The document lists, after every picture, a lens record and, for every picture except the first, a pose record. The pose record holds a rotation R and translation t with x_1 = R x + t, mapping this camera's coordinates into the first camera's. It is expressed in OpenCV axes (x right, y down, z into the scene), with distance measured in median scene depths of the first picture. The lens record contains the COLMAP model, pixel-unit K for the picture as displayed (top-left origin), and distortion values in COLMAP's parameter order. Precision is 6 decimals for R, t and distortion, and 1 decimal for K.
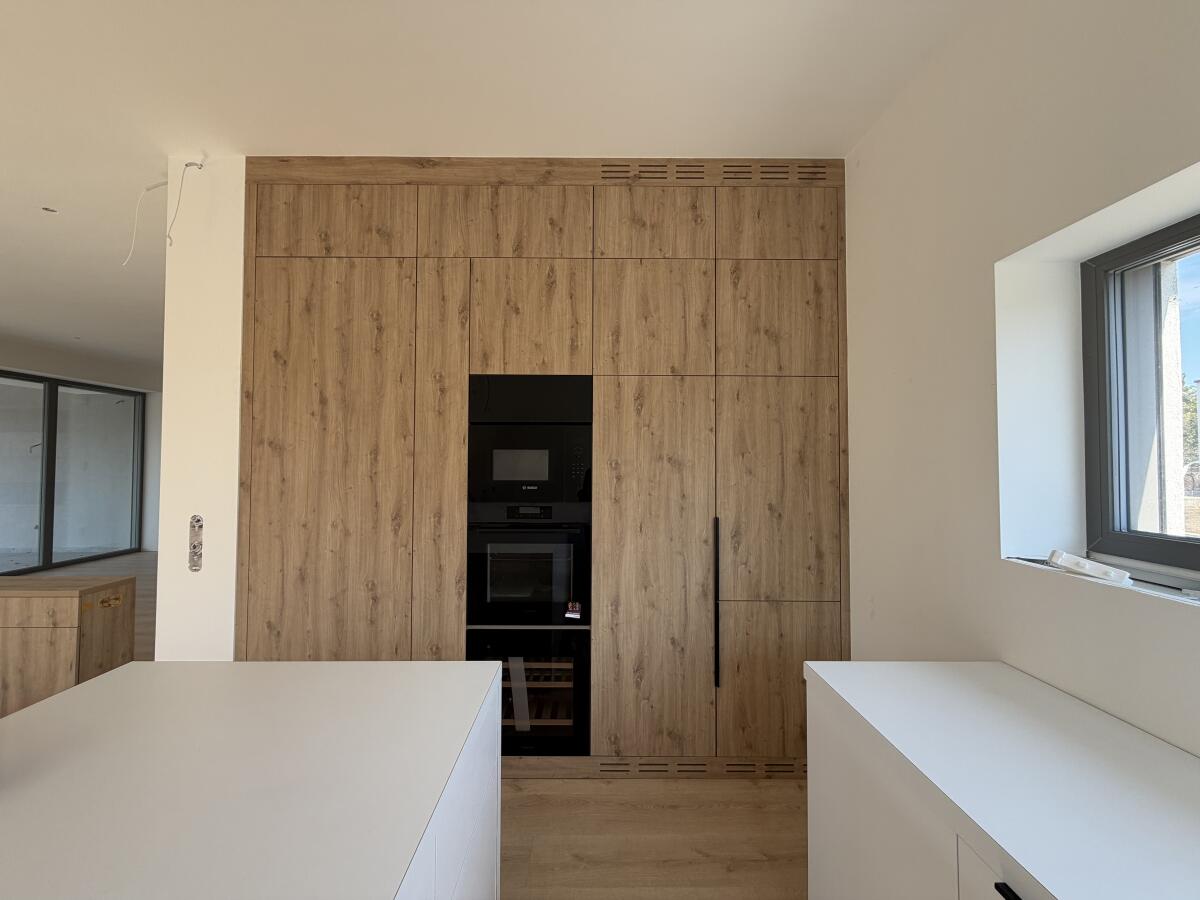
lens RADIAL K [[480.4, 0, 596.6], [0, 480.4, 449.4], [0, 0, 1]] dist [0.000124, 0.000266]
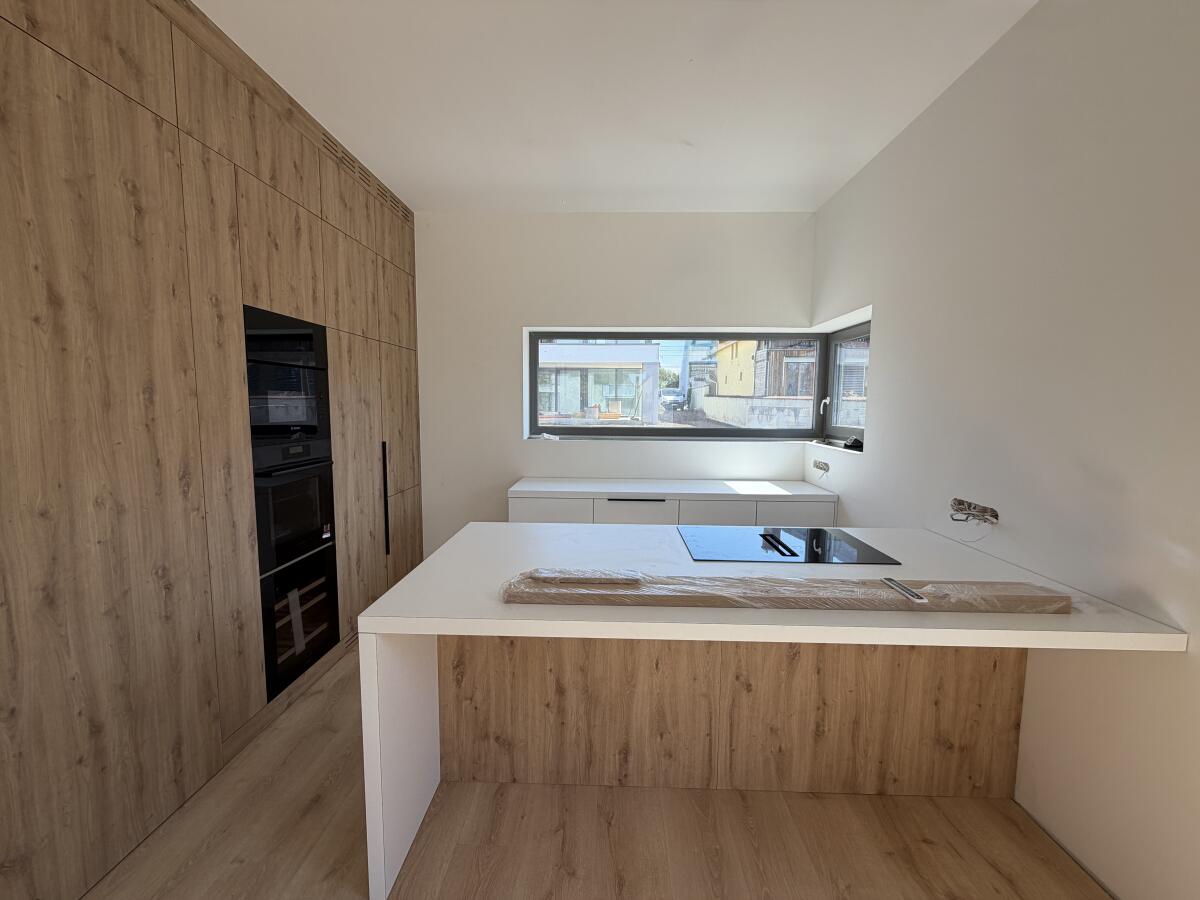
lens RADIAL K [[480.4, 0, 596.6], [0, 480.4, 449.4], [0, 0, 1]] dist [0.000124, 0.000266]
pose [[0.039674, -0.098001, 0.994395, -1.147536], [-0.035772, 0.994401, 0.099429, -0.001576], [-0.998572, -0.039516, 0.035947, 0.308110]]
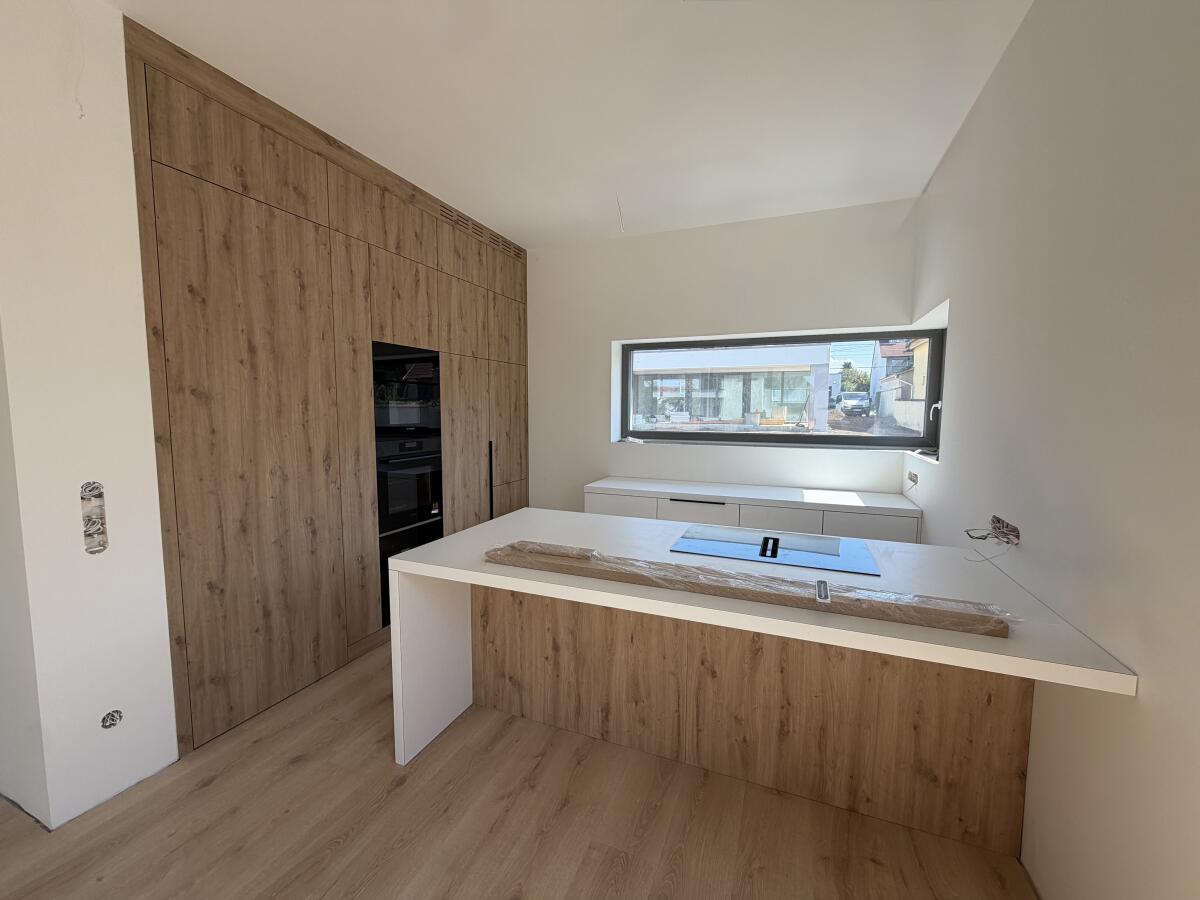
lens RADIAL K [[480.4, 0, 596.6], [0, 480.4, 449.4], [0, 0, 1]] dist [0.000124, 0.000266]
pose [[0.386450, -0.080852, 0.918760, -1.216596], [-0.028388, 0.994636, 0.099470, -0.014874], [-0.921873, -0.064522, 0.382082, -0.038507]]
